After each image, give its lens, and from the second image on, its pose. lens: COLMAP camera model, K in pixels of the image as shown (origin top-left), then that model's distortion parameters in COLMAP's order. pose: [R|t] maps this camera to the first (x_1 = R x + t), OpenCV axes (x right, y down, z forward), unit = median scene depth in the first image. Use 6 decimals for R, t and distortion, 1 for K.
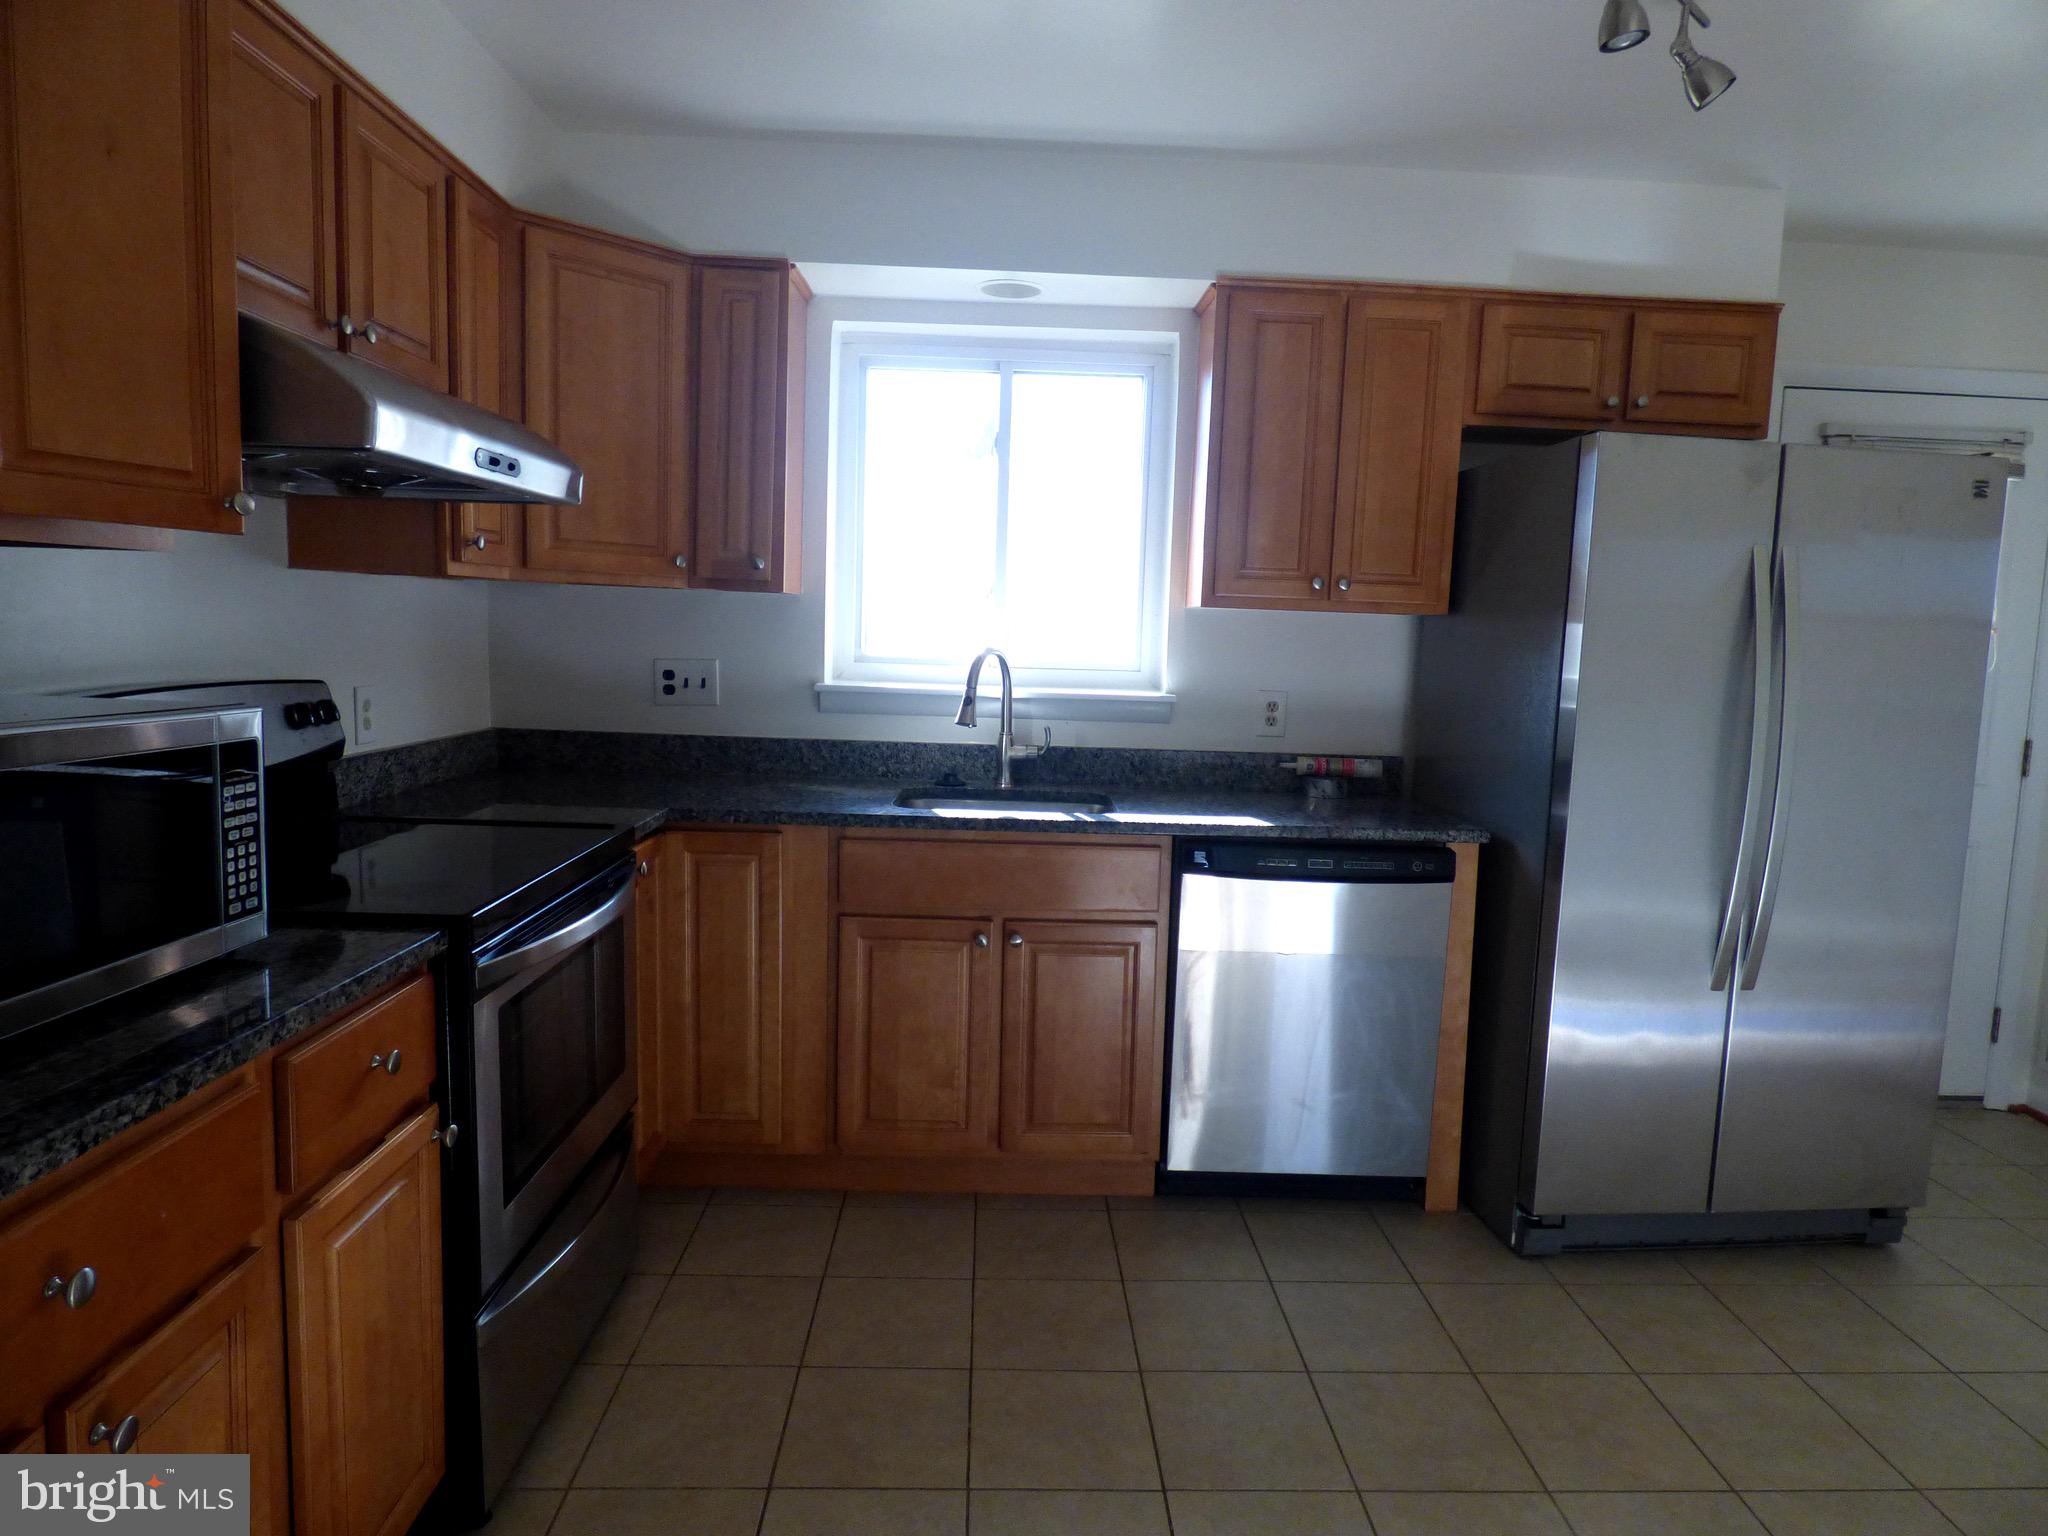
lens RADIAL K [[1247.0, 0, 1032.6], [0, 1247.0, 768.8], [0, 0, 1]] dist [-0.023896, 0.011569]
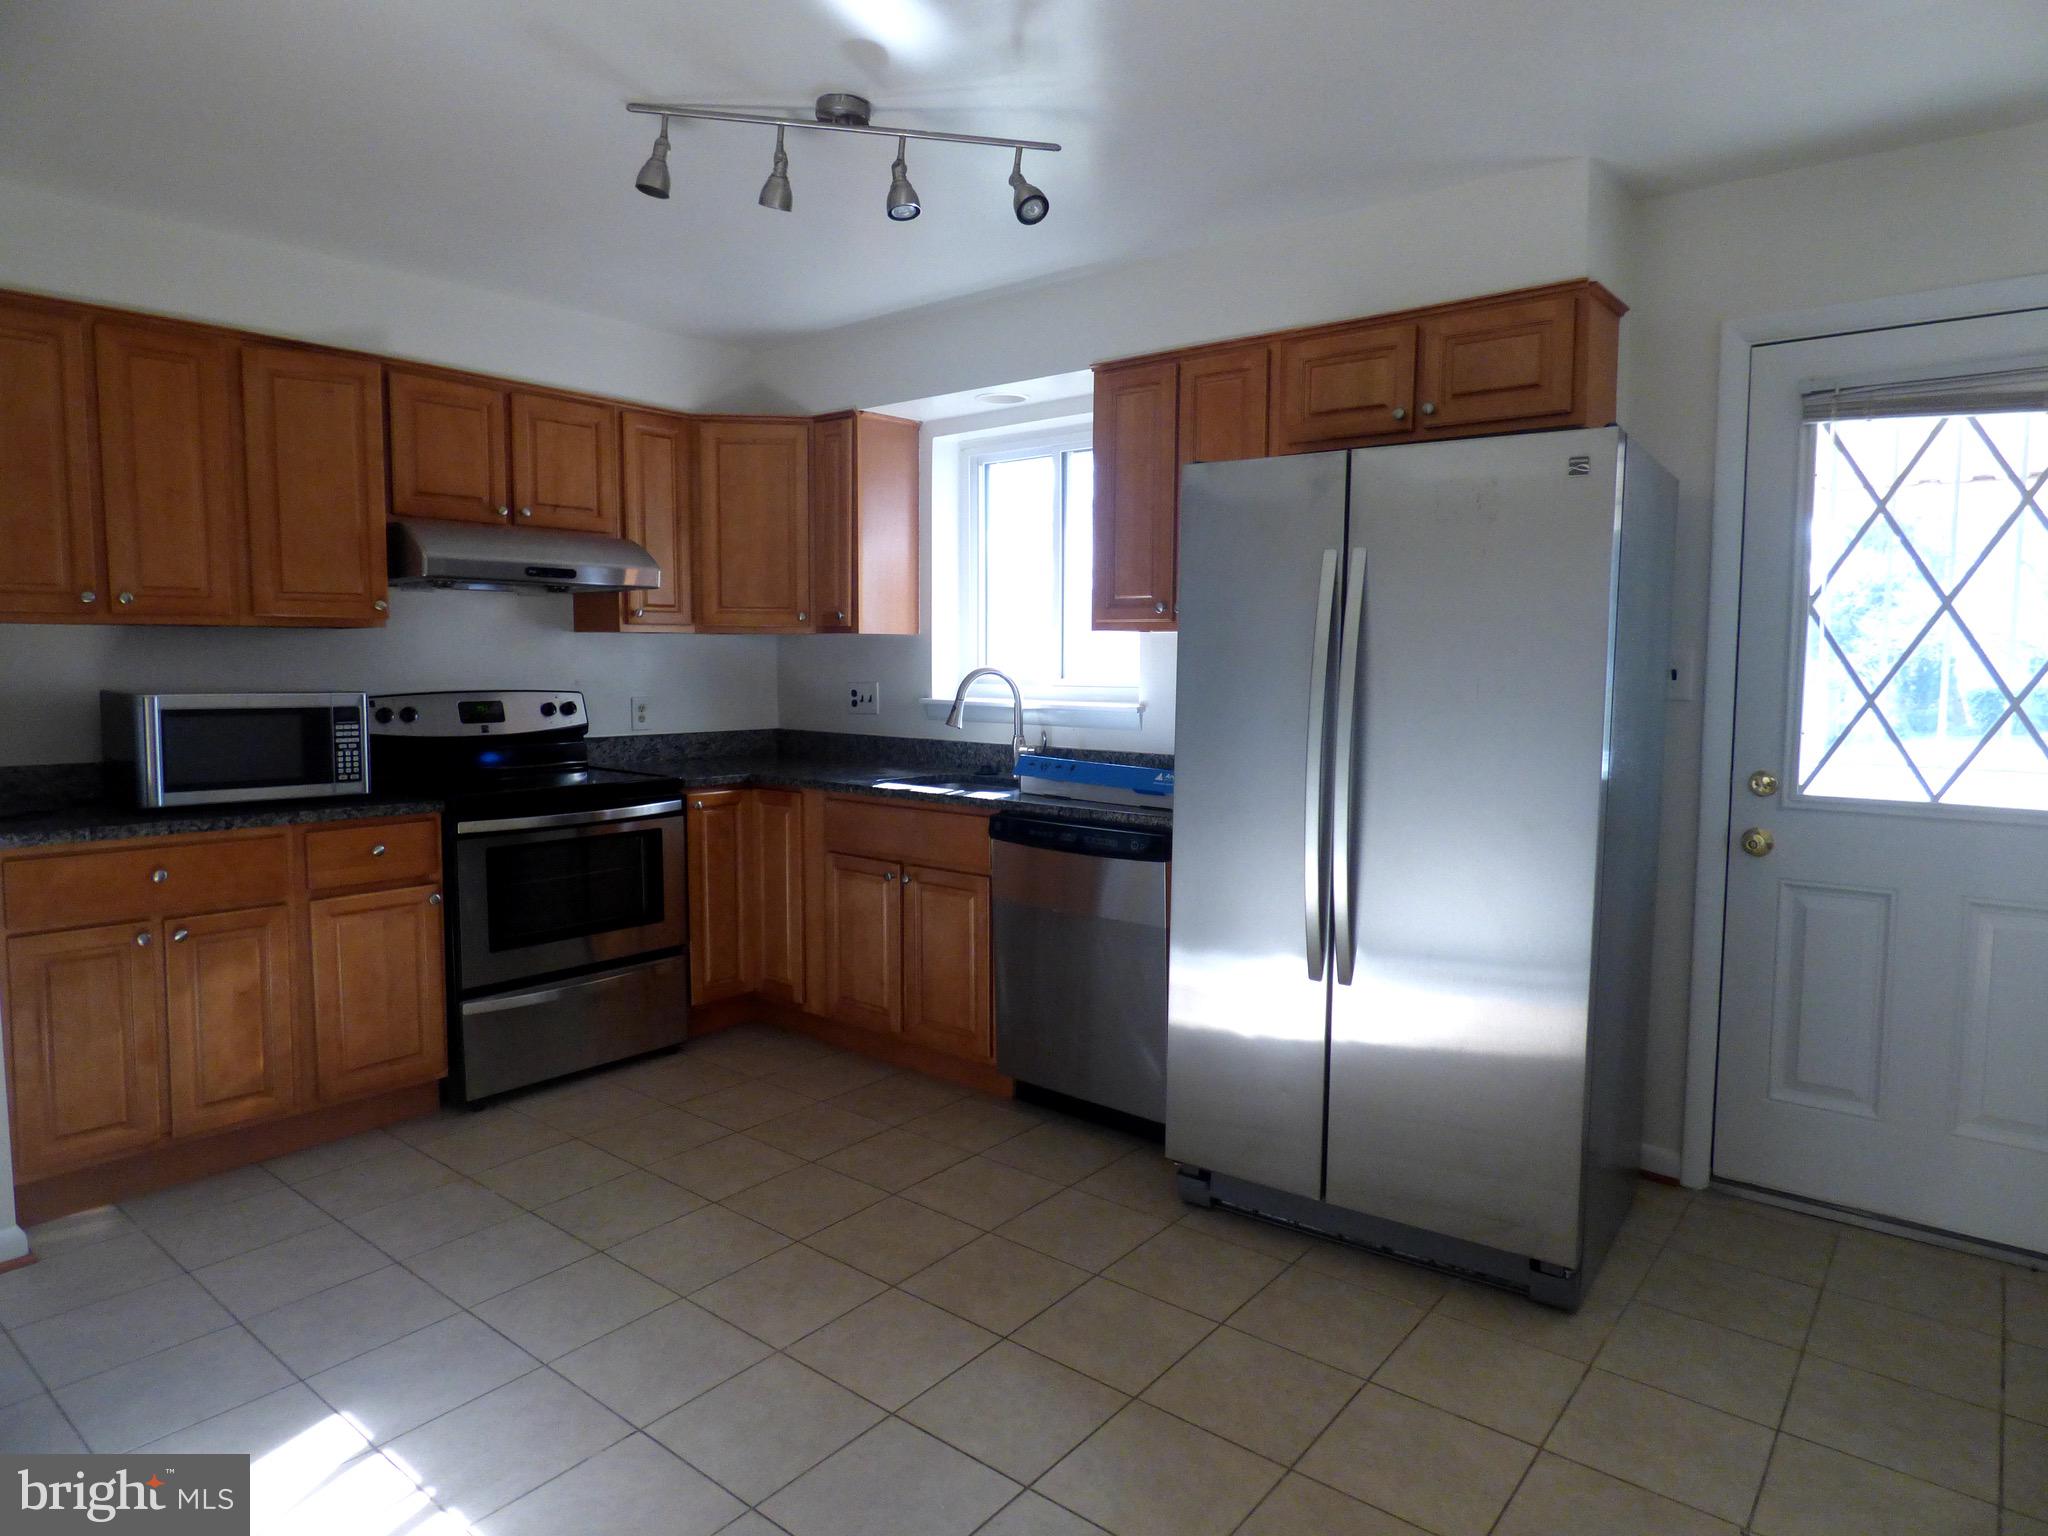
lens RADIAL K [[1247.0, 0, 1033.8], [0, 1247.0, 768.2], [0, 0, 1]] dist [-0.023896, 0.011569]
pose [[0.747210, 0.029905, -0.663915, 0.951346], [-0.057296, 0.998166, -0.019524, 0.032993], [0.662113, 0.052628, 0.747553, 0.052950]]
